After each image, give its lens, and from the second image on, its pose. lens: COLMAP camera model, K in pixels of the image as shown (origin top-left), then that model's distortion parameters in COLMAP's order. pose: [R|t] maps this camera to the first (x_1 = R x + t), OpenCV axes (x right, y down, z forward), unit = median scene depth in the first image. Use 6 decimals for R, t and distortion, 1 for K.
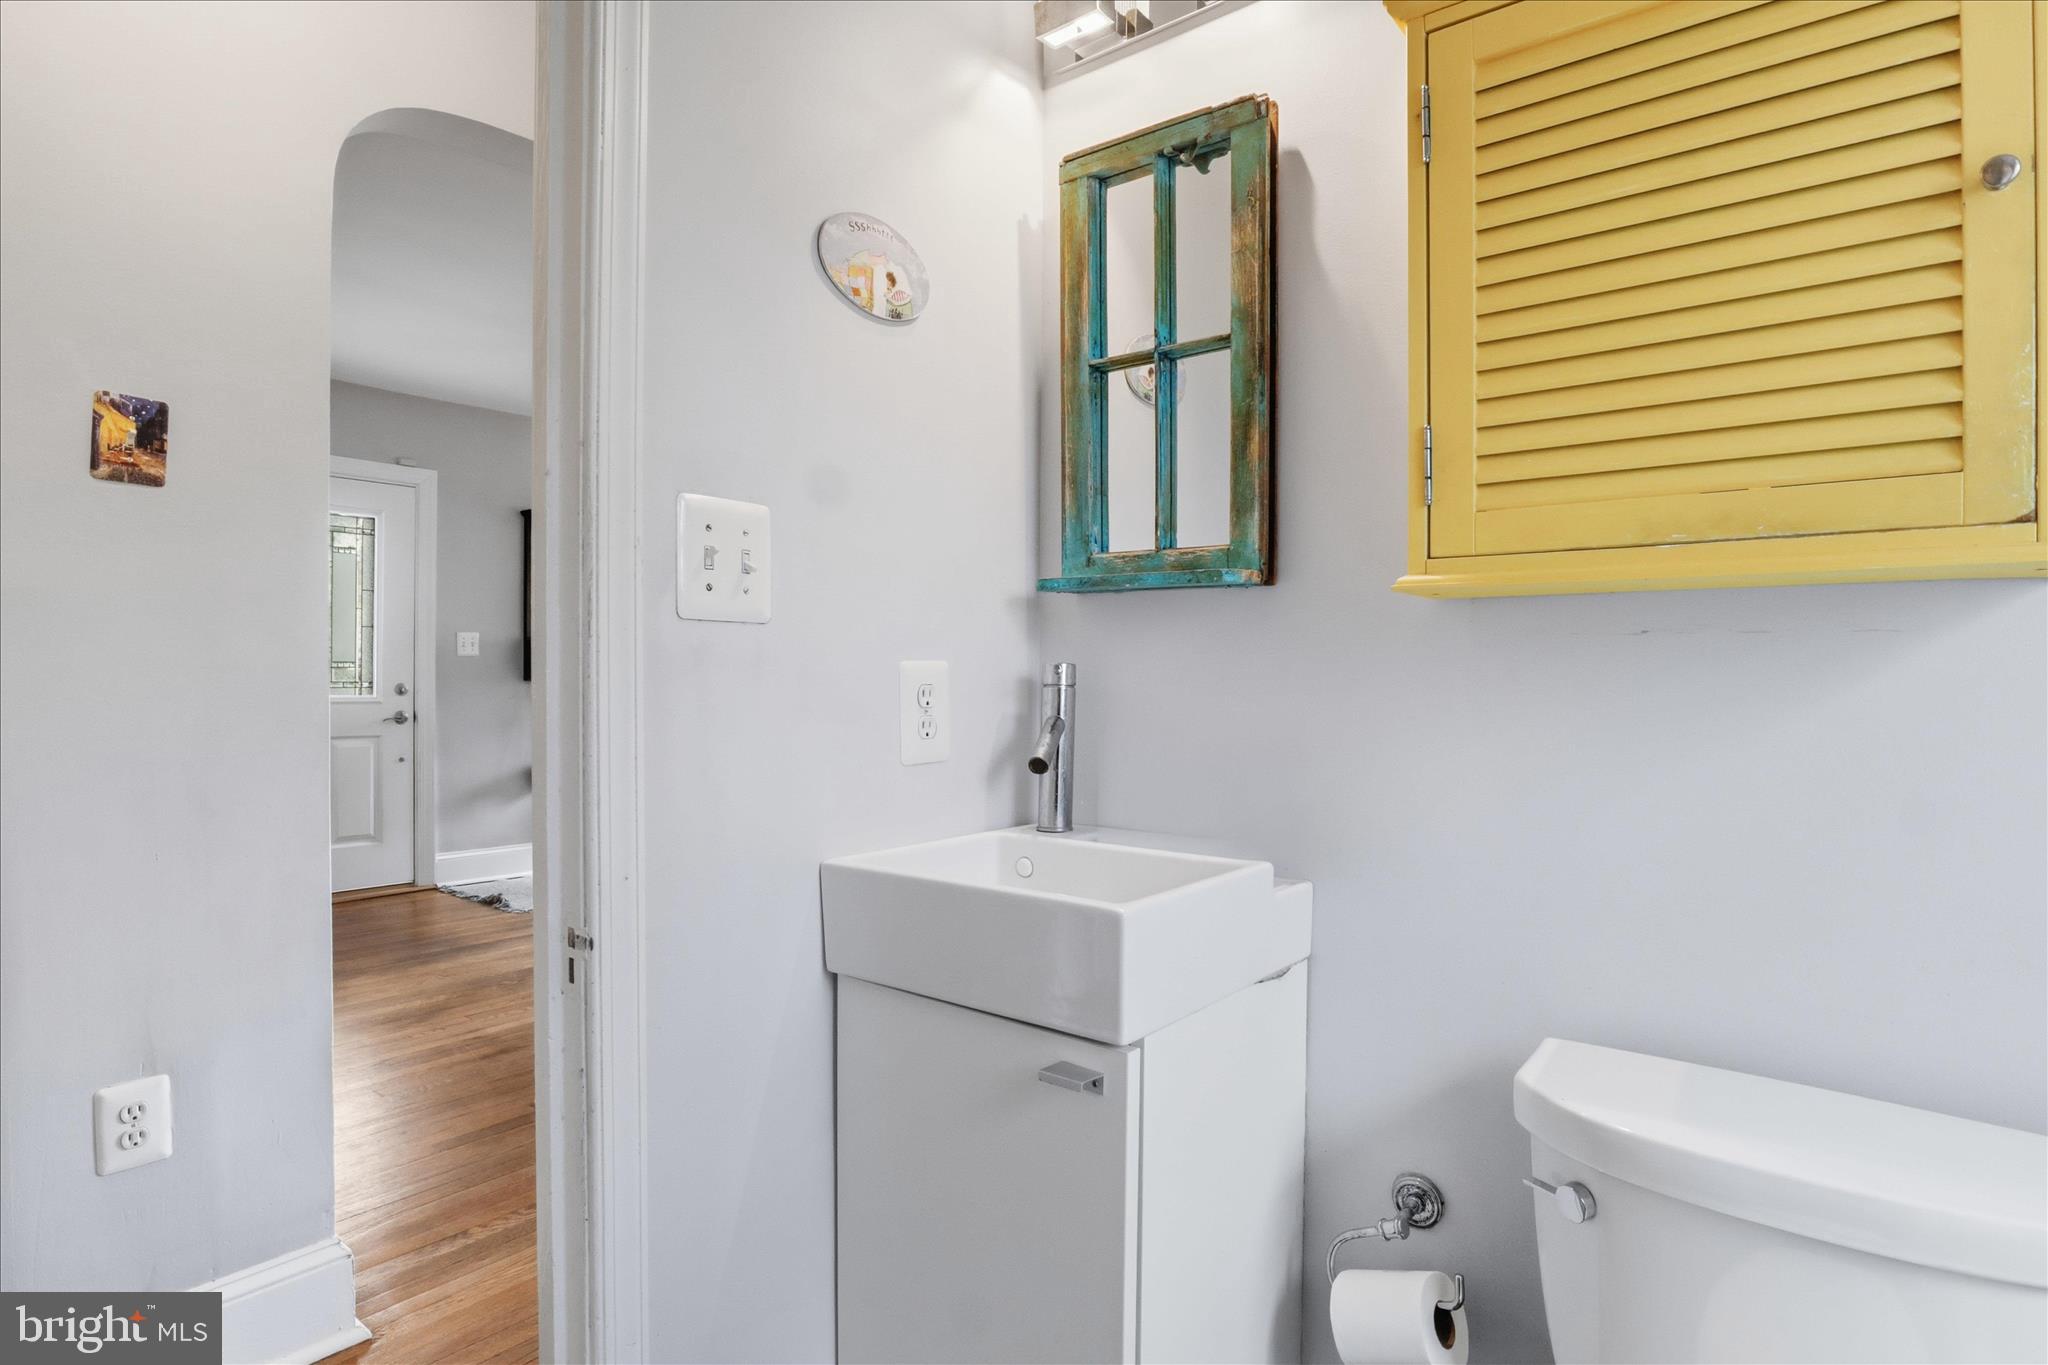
lens RADIAL K [[1045.6, 0, 1030.3], [0, 1045.6, 661.5], [0, 0, 1]] dist [-0.043474, 0.010750]
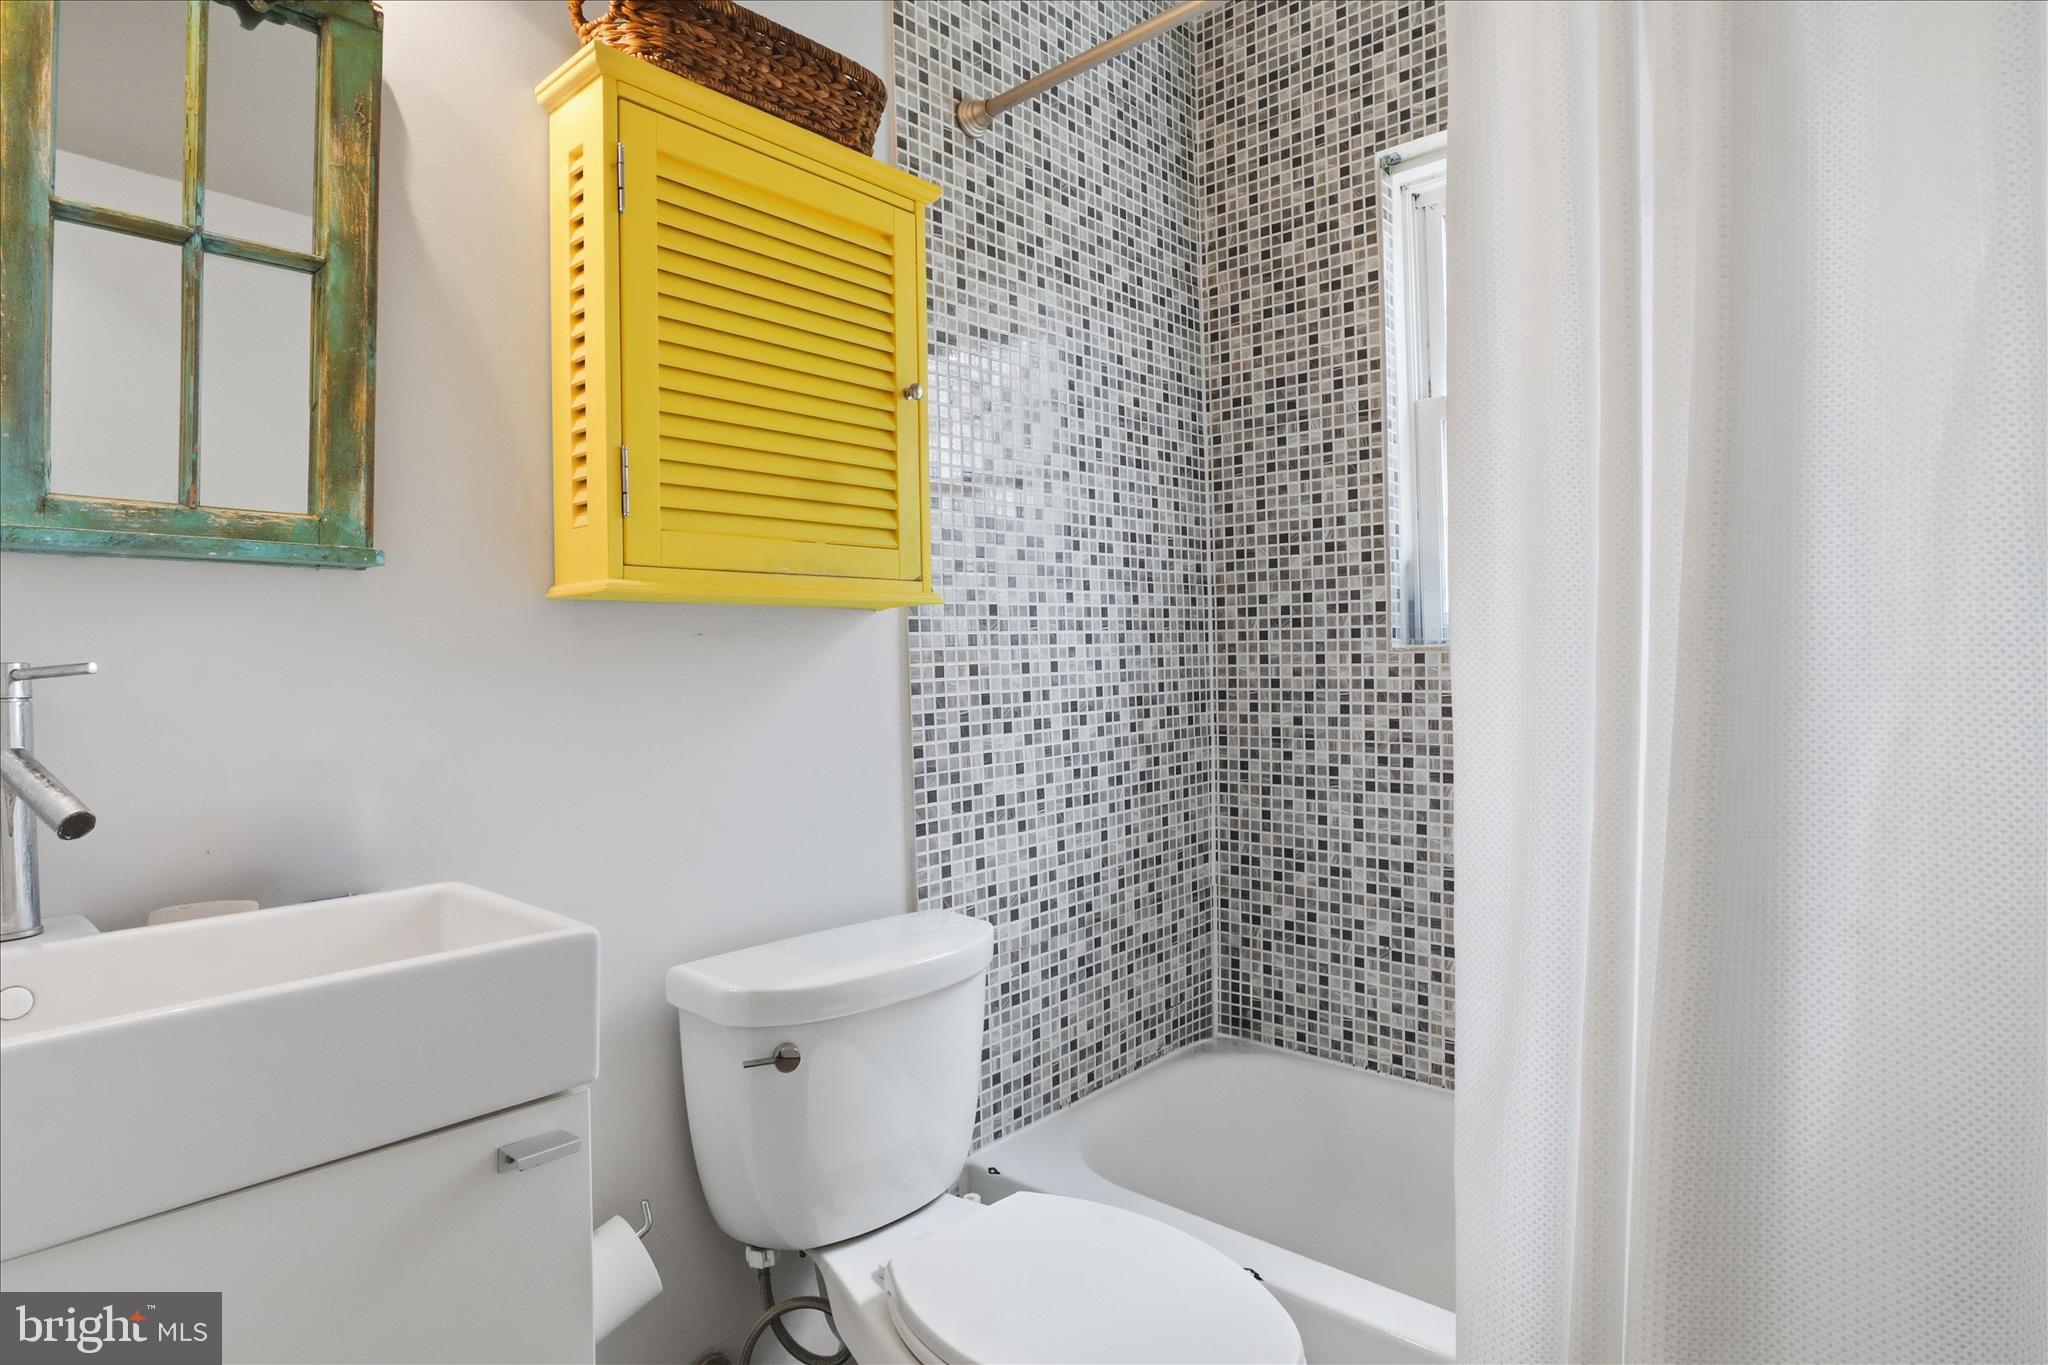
lens RADIAL K [[1045.6, 0, 1030.3], [0, 1045.6, 661.5], [0, 0, 1]] dist [-0.043474, 0.010750]
pose [[0.093267, -0.009118, 0.995599, -0.699873], [0.001625, 0.999958, 0.009006, -0.003866], [-0.995640, 0.000778, 0.093278, 0.454582]]
